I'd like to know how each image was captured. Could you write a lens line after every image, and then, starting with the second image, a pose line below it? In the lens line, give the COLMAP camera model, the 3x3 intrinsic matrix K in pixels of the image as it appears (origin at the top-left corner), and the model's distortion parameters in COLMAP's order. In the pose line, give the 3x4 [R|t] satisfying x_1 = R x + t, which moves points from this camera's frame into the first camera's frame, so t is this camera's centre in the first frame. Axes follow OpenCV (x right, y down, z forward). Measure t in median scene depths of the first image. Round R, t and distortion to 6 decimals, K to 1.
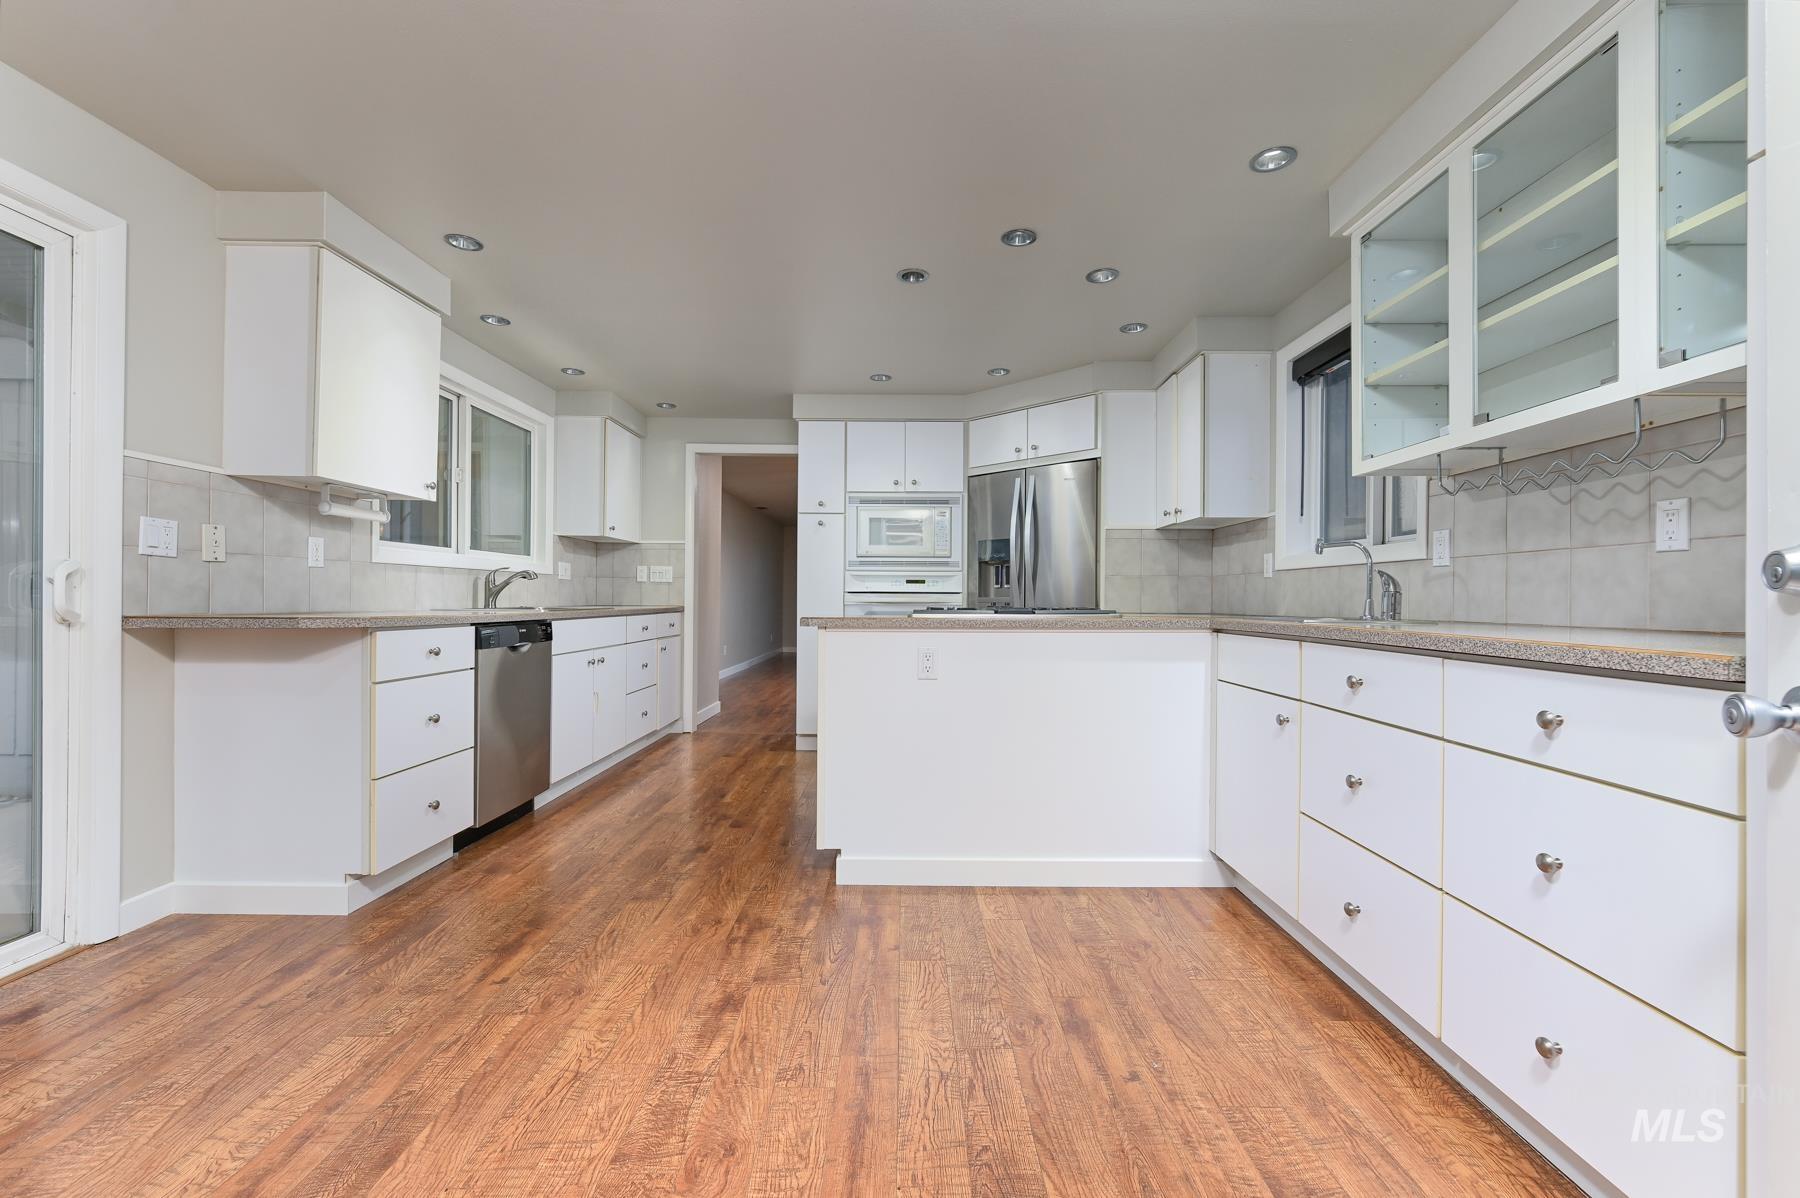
lens RADIAL K [[751.2, 0, 900.0], [0, 751.2, 599.0], [0, 0, 1]] dist [-0.000405, -0.000046]
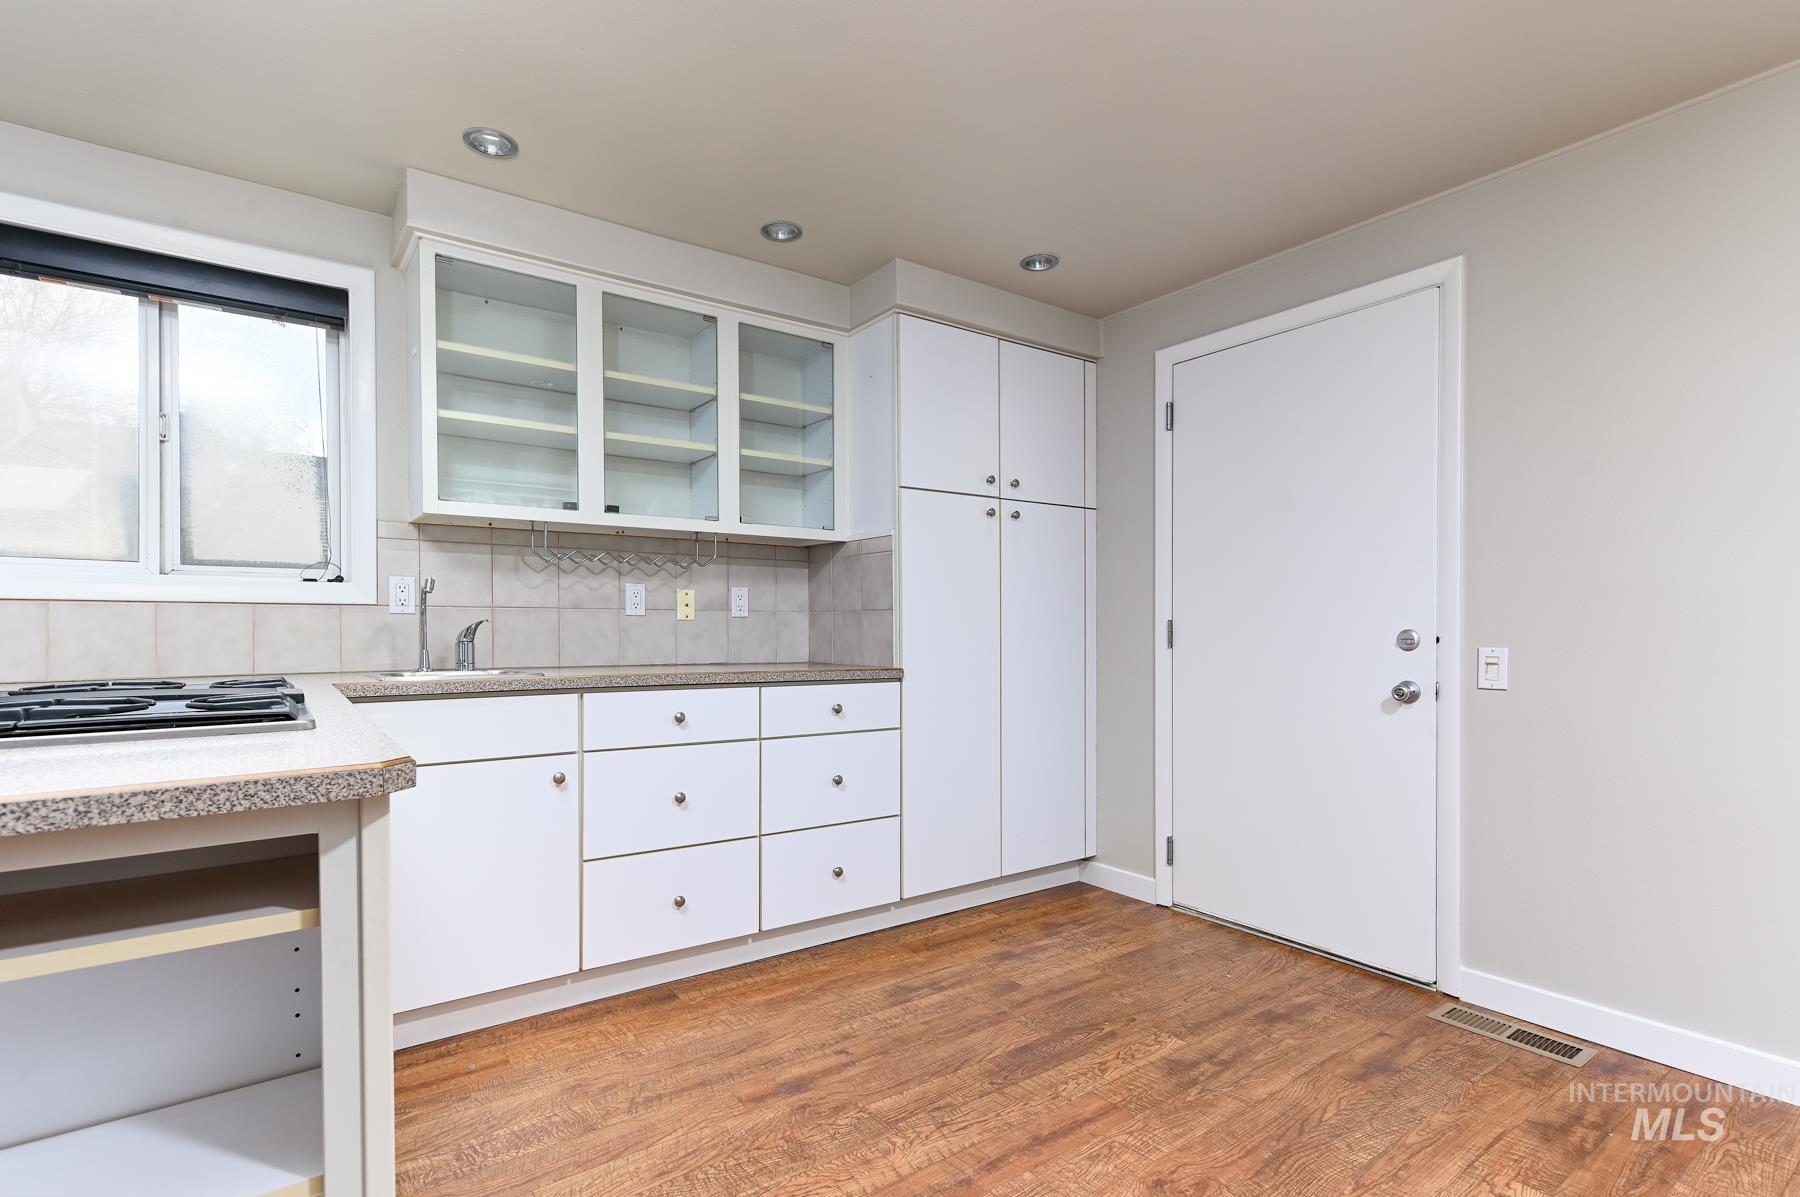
lens RADIAL K [[866.8, 0, 905.5], [0, 866.8, 637.1], [0, 0, 1]] dist [0.006002, -0.000088]
pose [[-0.597657, -0.013423, 0.801639, -0.492121], [-0.004160, 0.999898, 0.013642, -0.027432], [-0.801741, 0.004818, -0.597652, 1.005596]]
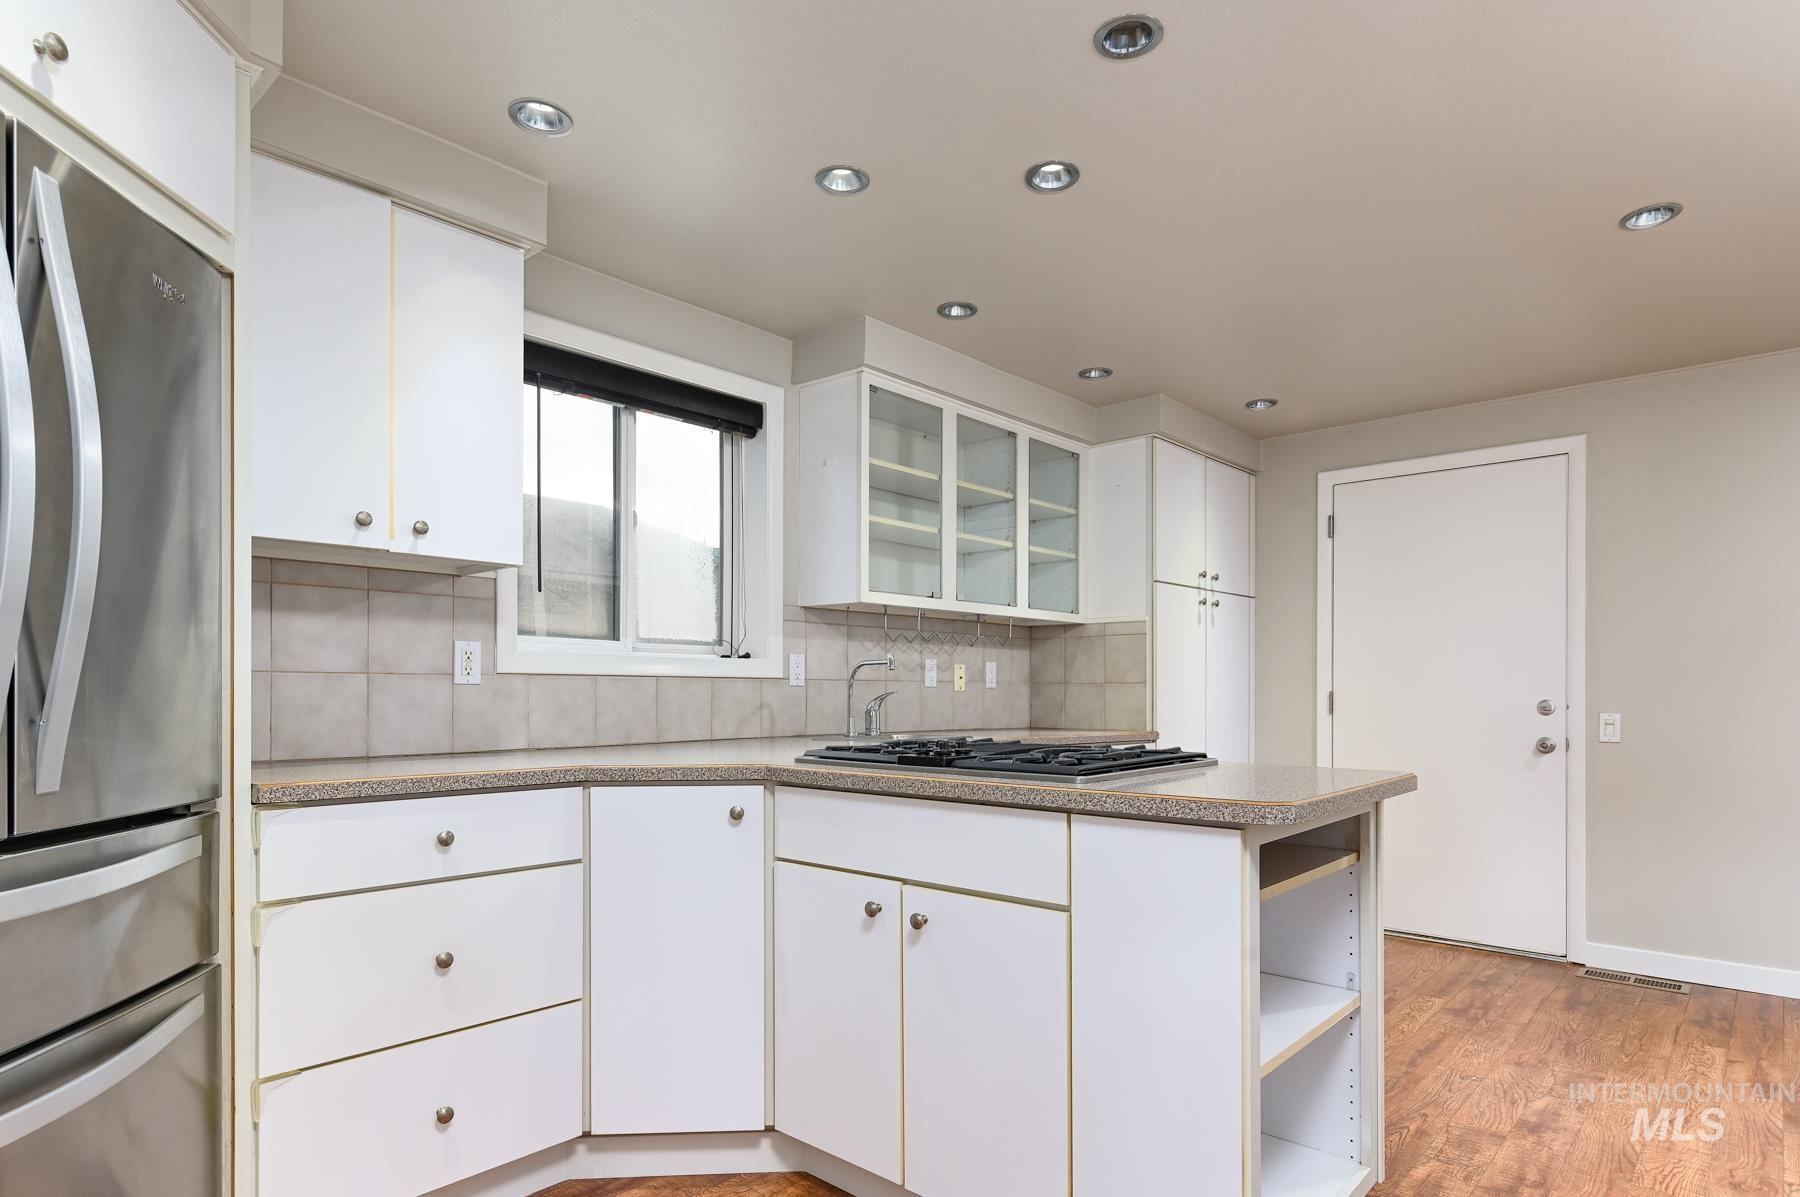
lens RADIAL K [[984.5, 0, 921.7], [0, 984.5, 692.4], [0, 0, 1]] dist [0.003272, 0.001420]
pose [[-0.755909, -0.005744, 0.654651, -0.320568], [-0.006155, 0.999980, 0.001667, -0.033063], [-0.654648, -0.002769, -0.755929, 1.726123]]
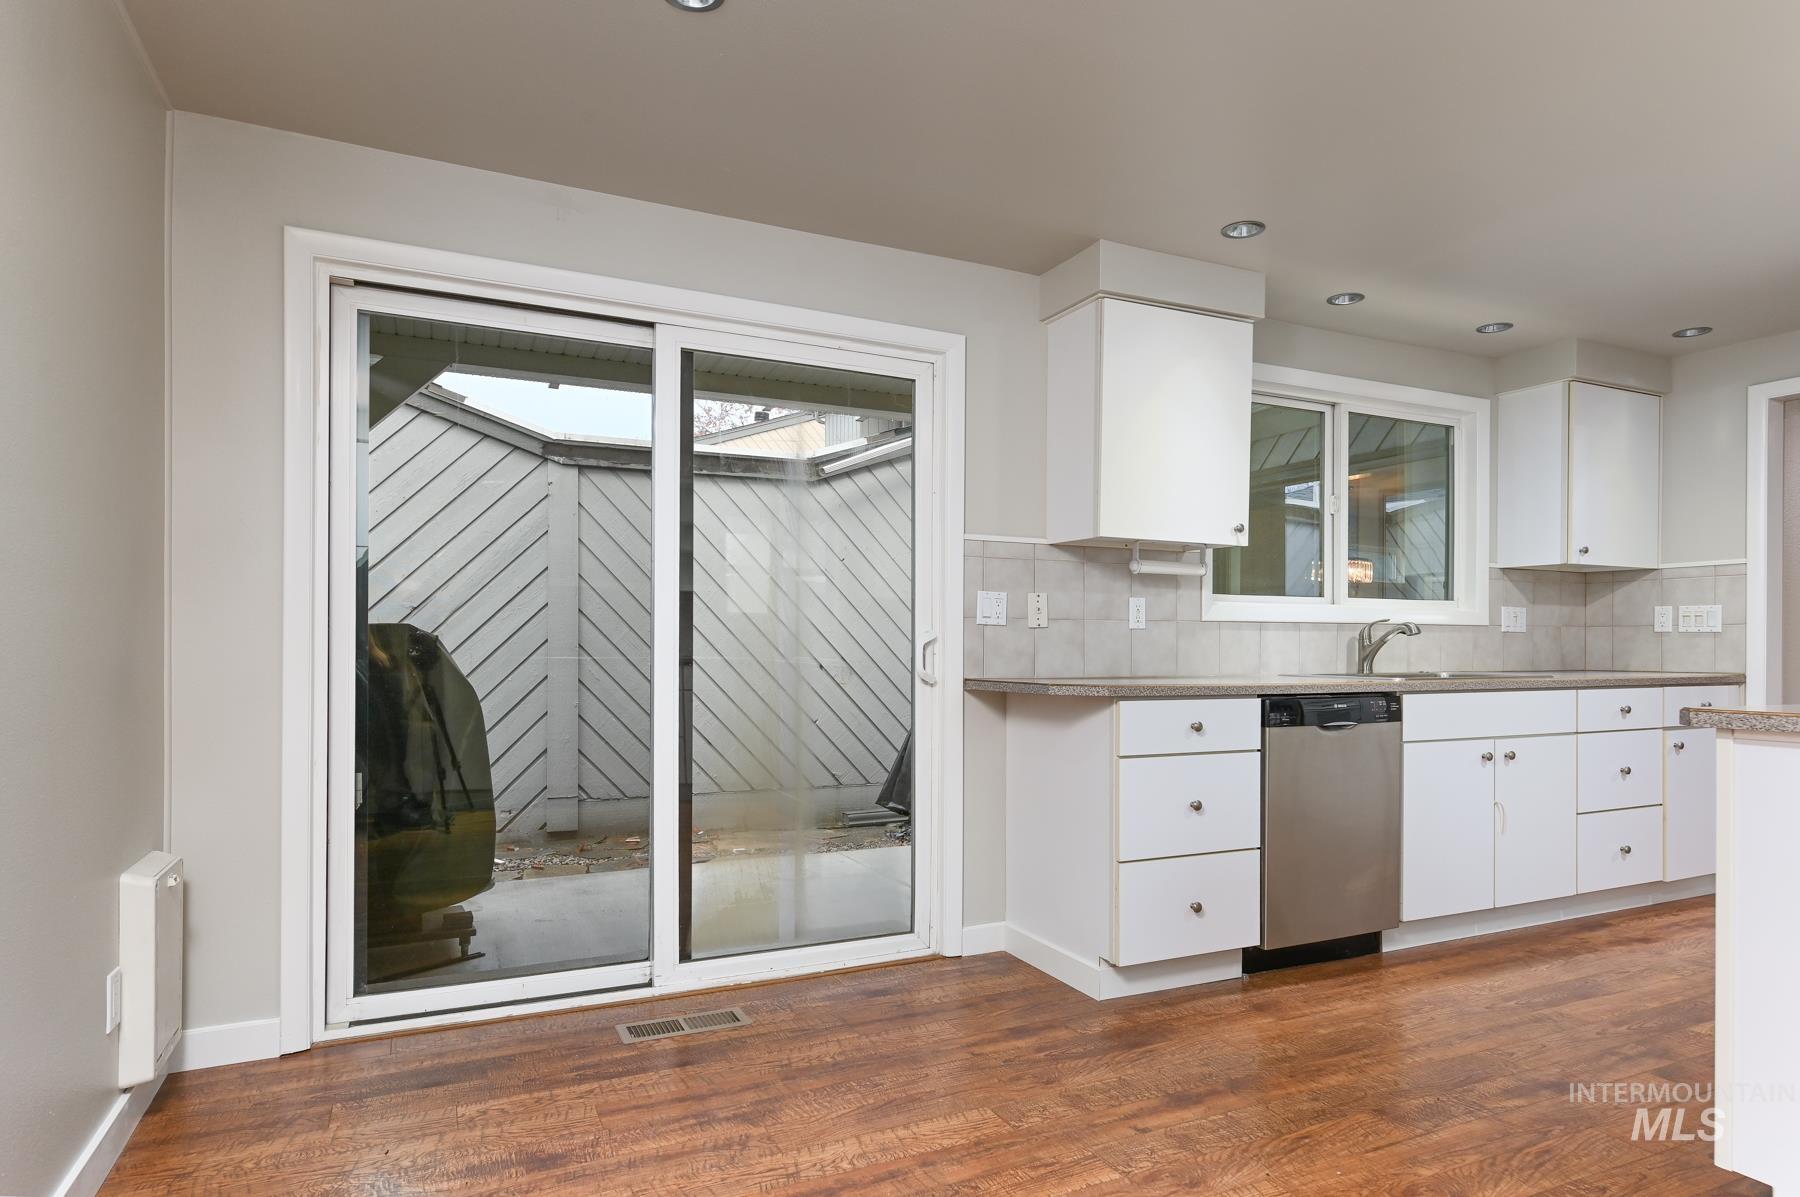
lens RADIAL K [[1017.8, 0, 909.8], [0, 1017.8, 639.7], [0, 0, 1]] dist [0.003451, 0.001134]
pose [[0.432930, -0.011375, -0.901356, 0.270564], [0.000330, 0.999922, -0.012461, -0.013833], [0.901428, 0.005097, 0.432900, 0.197562]]
